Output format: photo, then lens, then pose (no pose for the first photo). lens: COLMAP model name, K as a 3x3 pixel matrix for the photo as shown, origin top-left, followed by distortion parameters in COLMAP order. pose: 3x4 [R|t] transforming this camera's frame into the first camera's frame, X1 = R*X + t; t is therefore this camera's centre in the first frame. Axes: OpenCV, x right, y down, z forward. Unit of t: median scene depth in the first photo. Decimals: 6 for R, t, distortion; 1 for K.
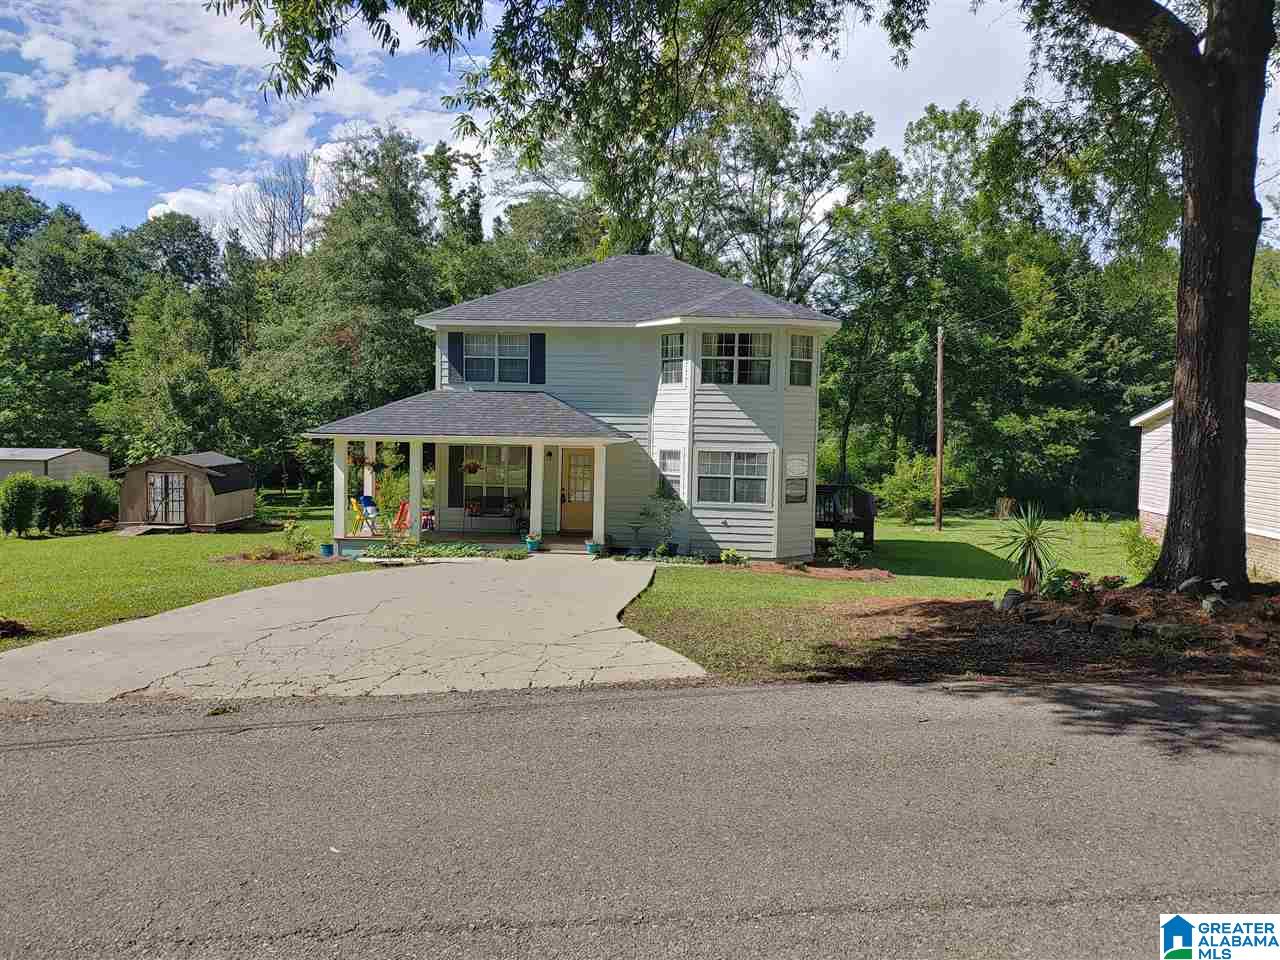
lens RADIAL K [[963.3, 0, 653.7], [0, 963.3, 478.1], [0, 0, 1]] dist [0.009429, -0.030549]
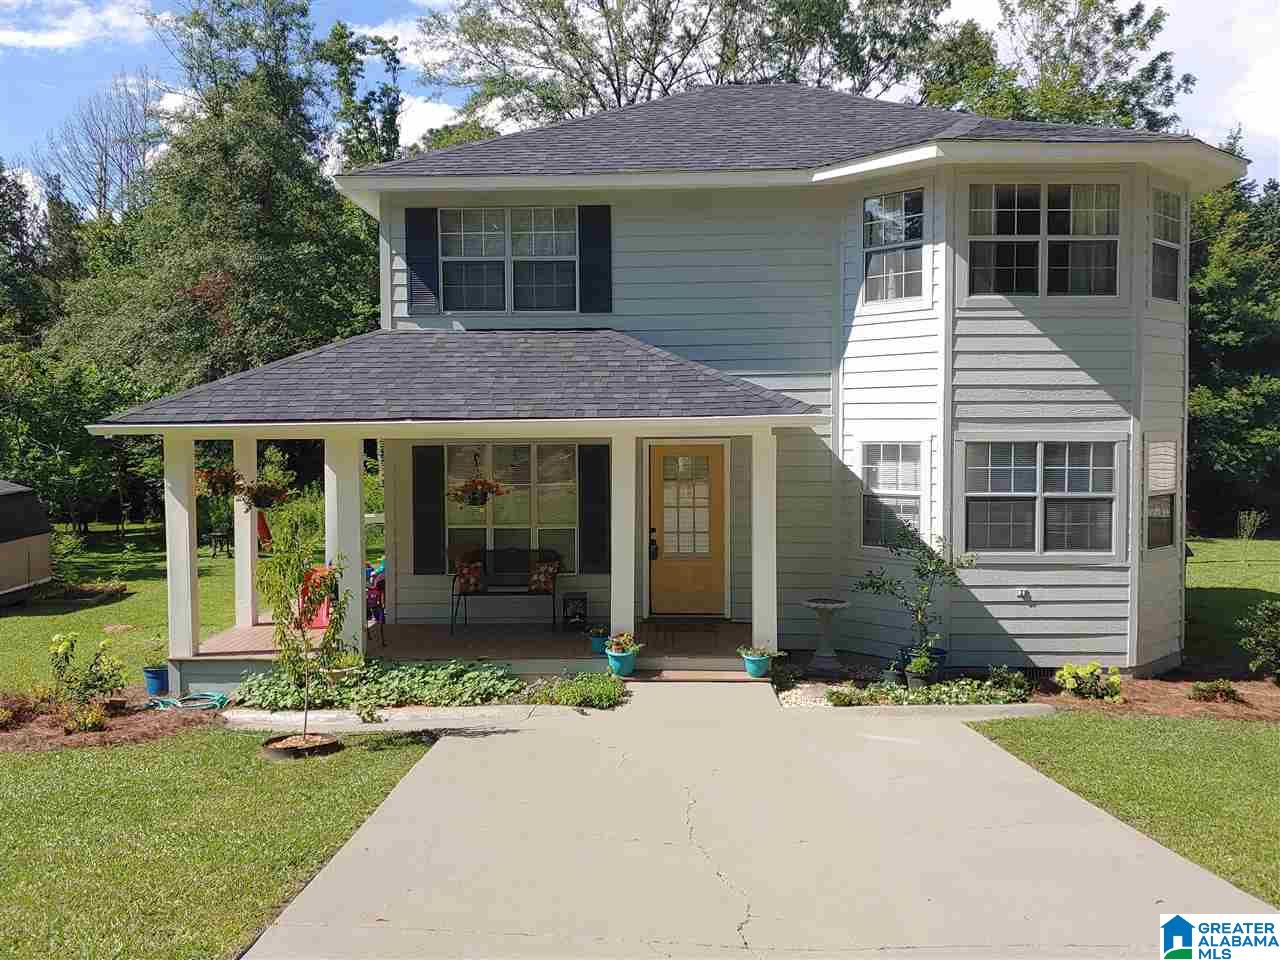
lens RADIAL K [[1118.1, 0, 631.4], [0, 1118.1, 473.5], [0, 0, 1]] dist [-0.008249, 0.017380]
pose [[0.998569, -0.027876, 0.045639, -0.131402], [0.028582, 0.999481, -0.014887, -0.008819], [-0.045201, 0.016171, 0.998847, 0.447052]]
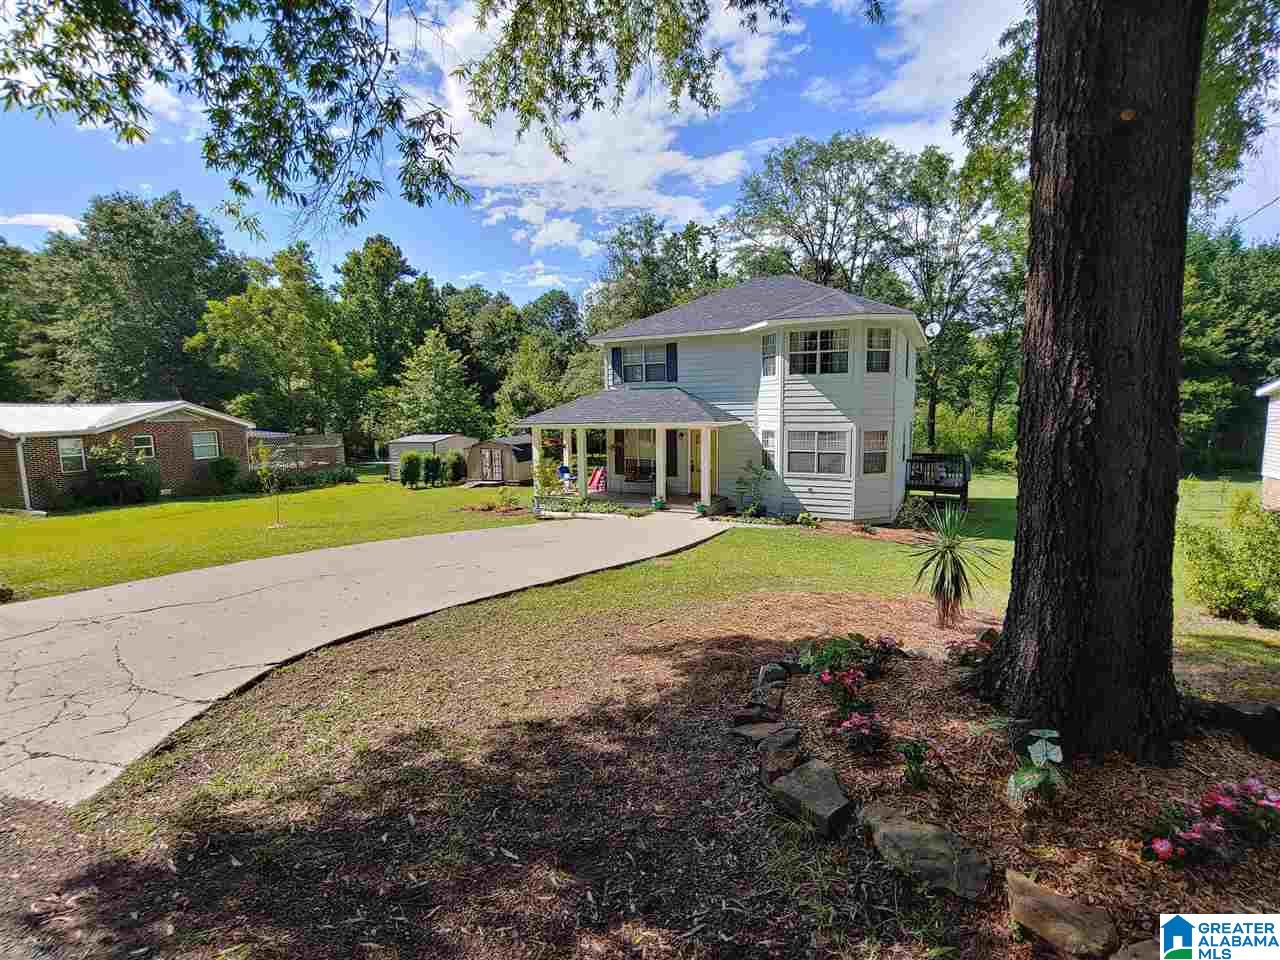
lens RADIAL K [[605.5, 0, 649.7], [0, 605.5, 479.4], [0, 0, 1]] dist [-0.021484, 0.001367]
pose [[0.930441, 0.008129, -0.366350, 0.156382], [0.013841, 0.998261, 0.057302, -0.012035], [0.366179, -0.058387, 0.928711, 0.209097]]
